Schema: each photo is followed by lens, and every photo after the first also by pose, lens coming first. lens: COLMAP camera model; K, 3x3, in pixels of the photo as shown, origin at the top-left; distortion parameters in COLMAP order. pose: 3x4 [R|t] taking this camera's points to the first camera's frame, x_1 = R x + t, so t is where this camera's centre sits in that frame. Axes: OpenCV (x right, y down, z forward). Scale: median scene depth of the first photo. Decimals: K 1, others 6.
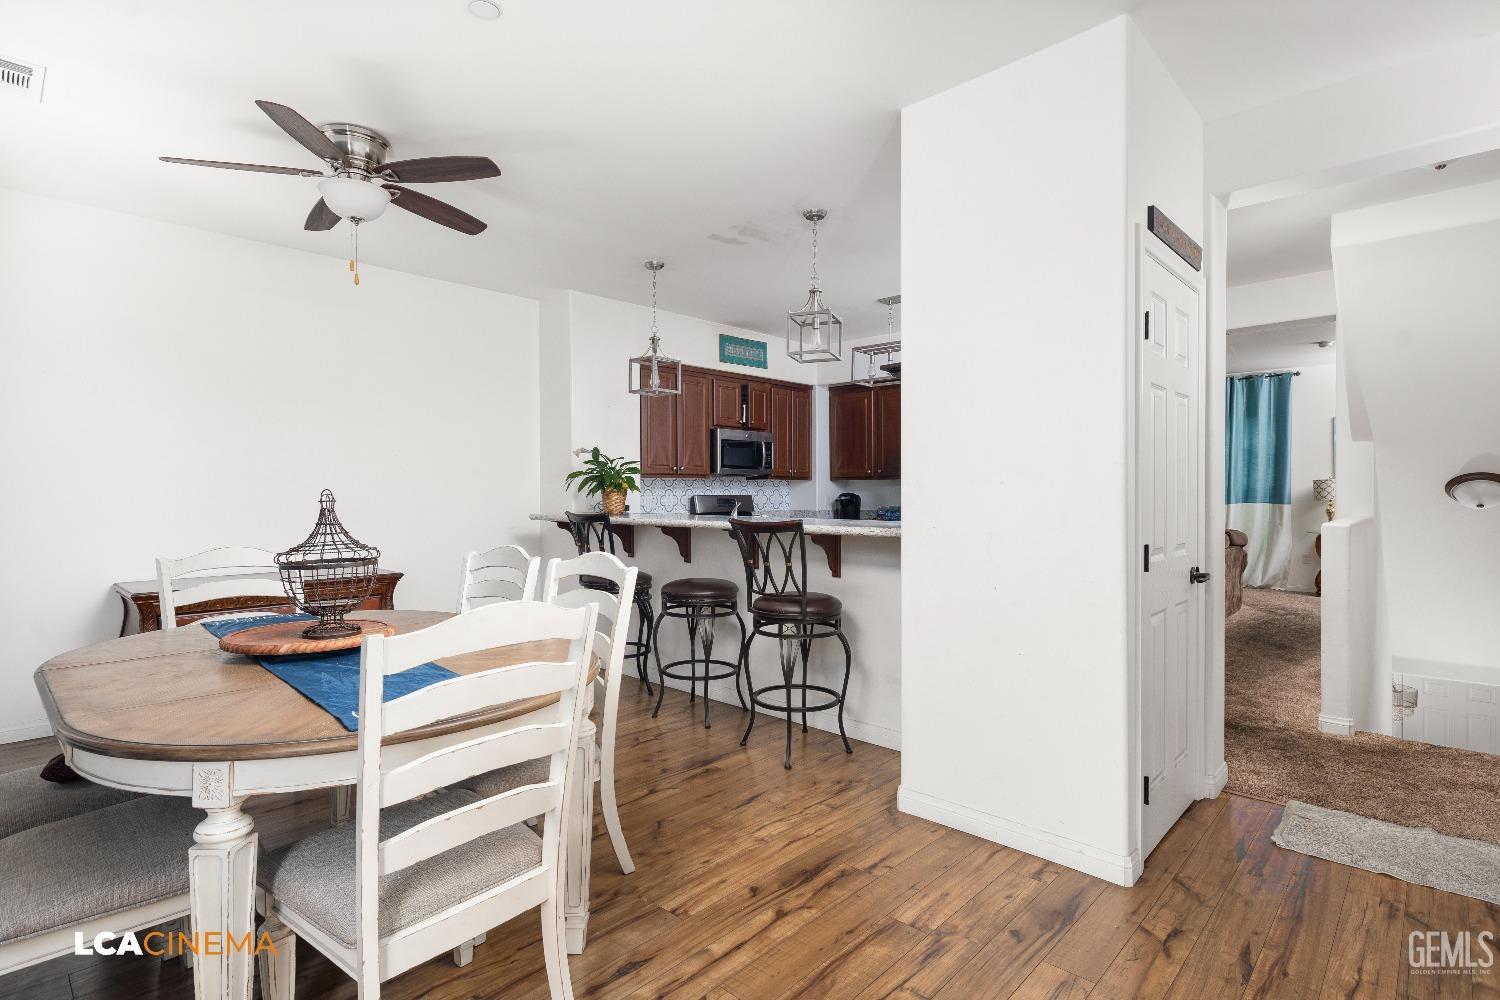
lens RADIAL K [[735.8, 0, 752.8], [0, 735.8, 499.8], [0, 0, 1]] dist [0.012129, -0.000301]
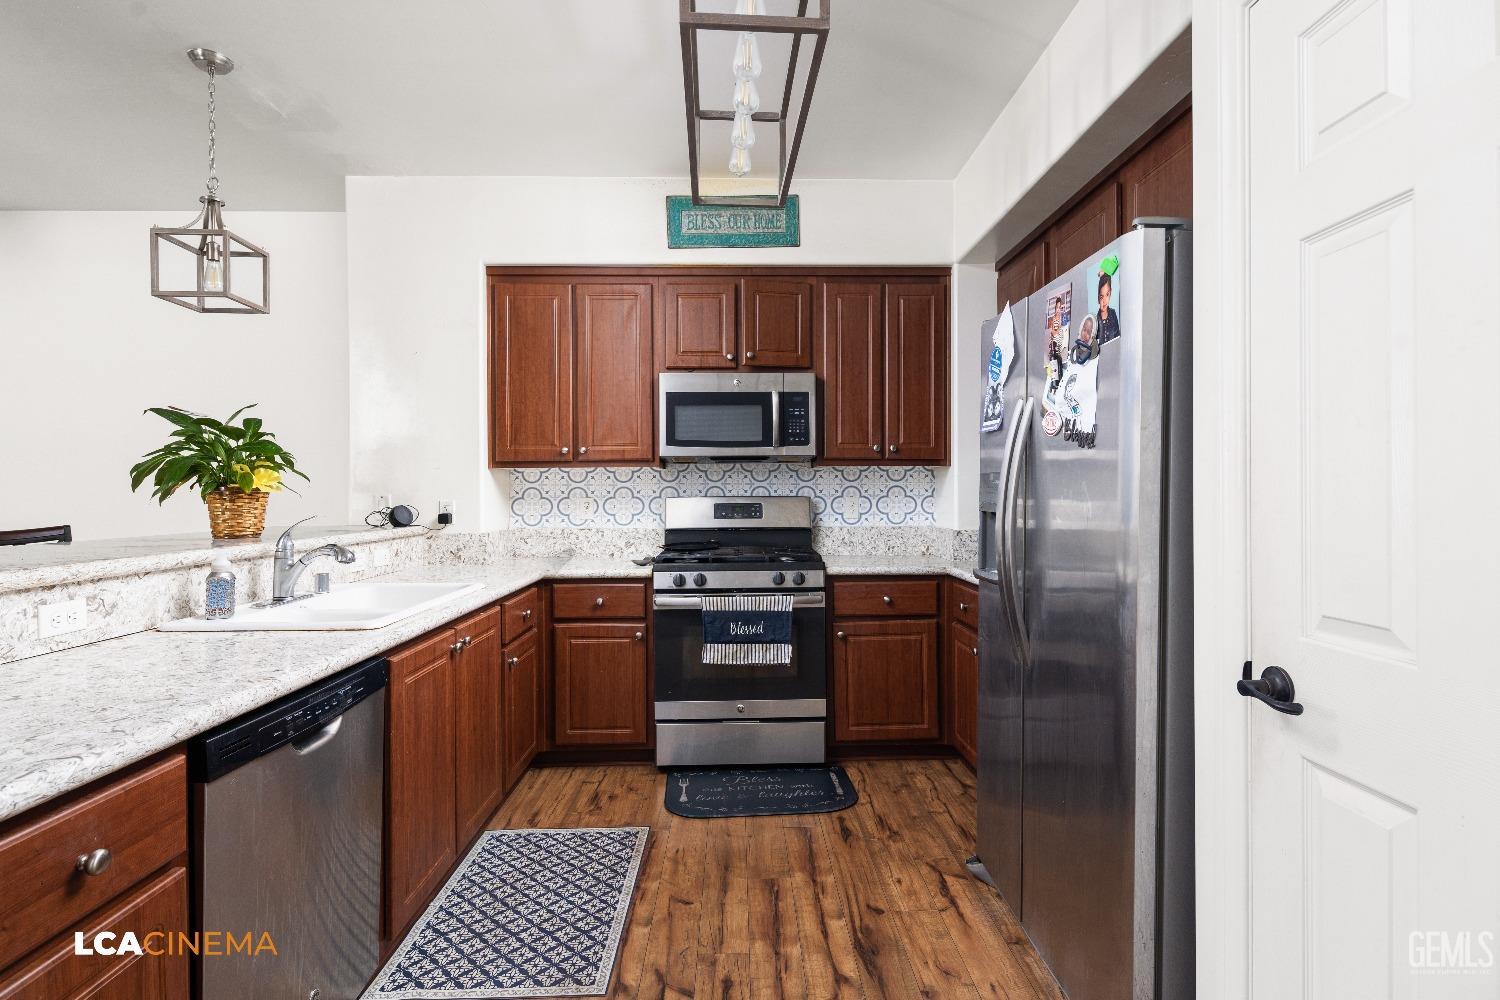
lens RADIAL K [[725.1, 0, 755.7], [0, 725.1, 494.5], [0, 0, 1]] dist [-0.000483, 0.000024]
pose [[0.720090, 0.003105, -0.693874, 0.435967], [-0.005816, 0.999982, -0.001562, -0.009260], [0.693856, 0.005160, 0.720095, 0.786081]]
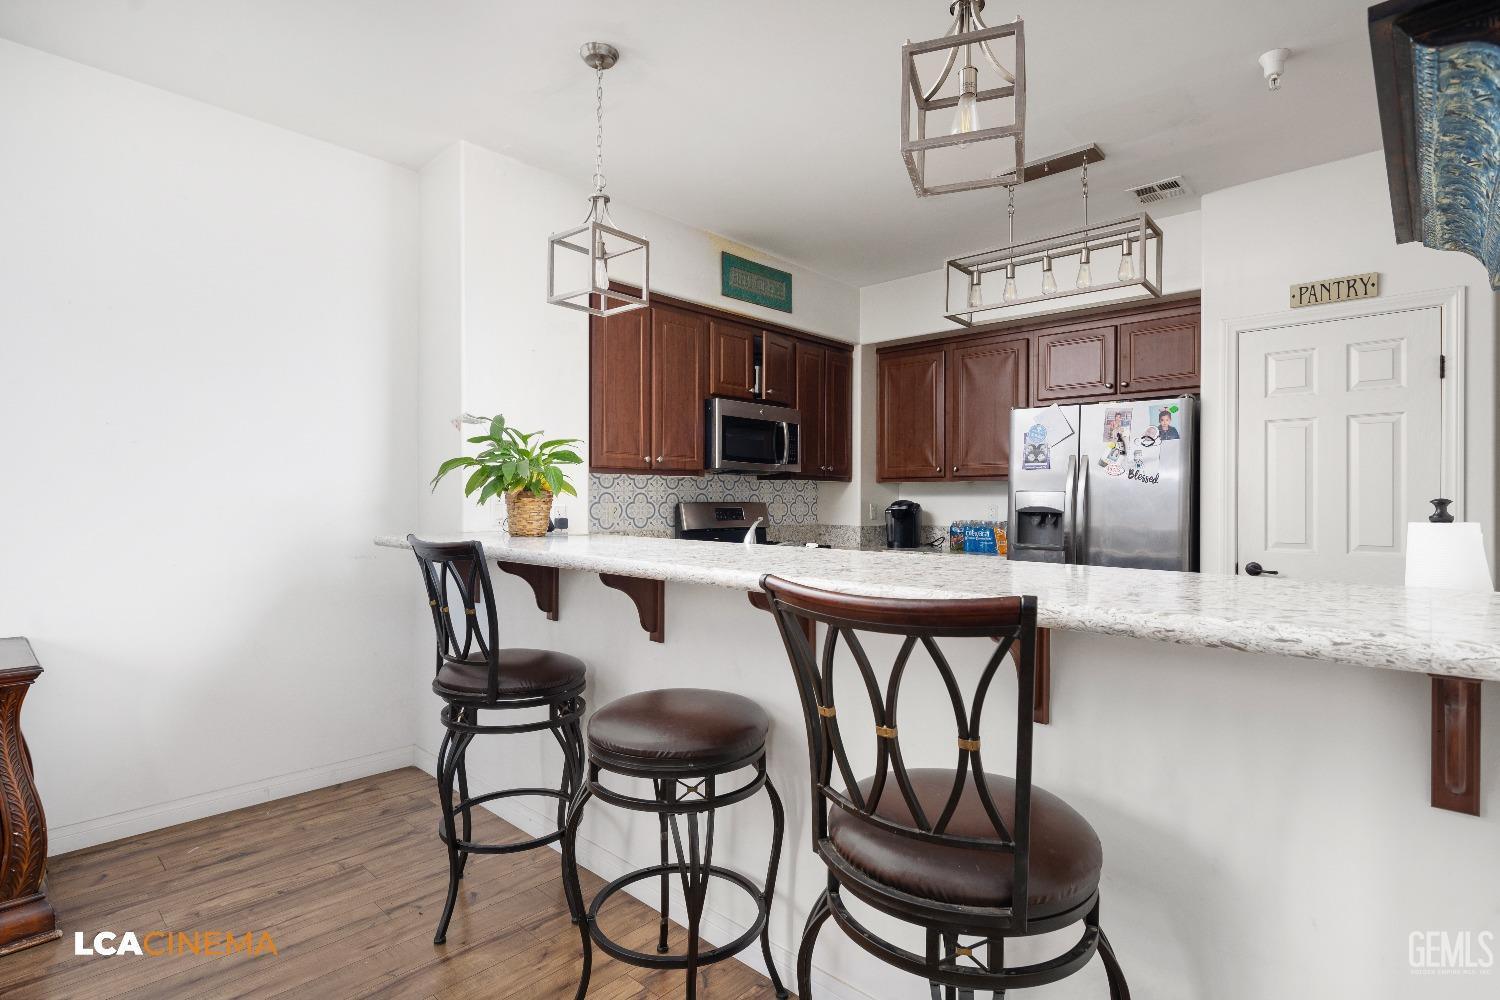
lens RADIAL K [[735.8, 0, 752.8], [0, 735.8, 499.8], [0, 0, 1]] dist [0.012129, -0.000301]
pose [[0.999870, 0.010207, 0.012493, -0.028023], [-0.010125, 0.999927, -0.006555, -0.005743], [-0.012559, 0.006427, 0.999900, 0.422272]]
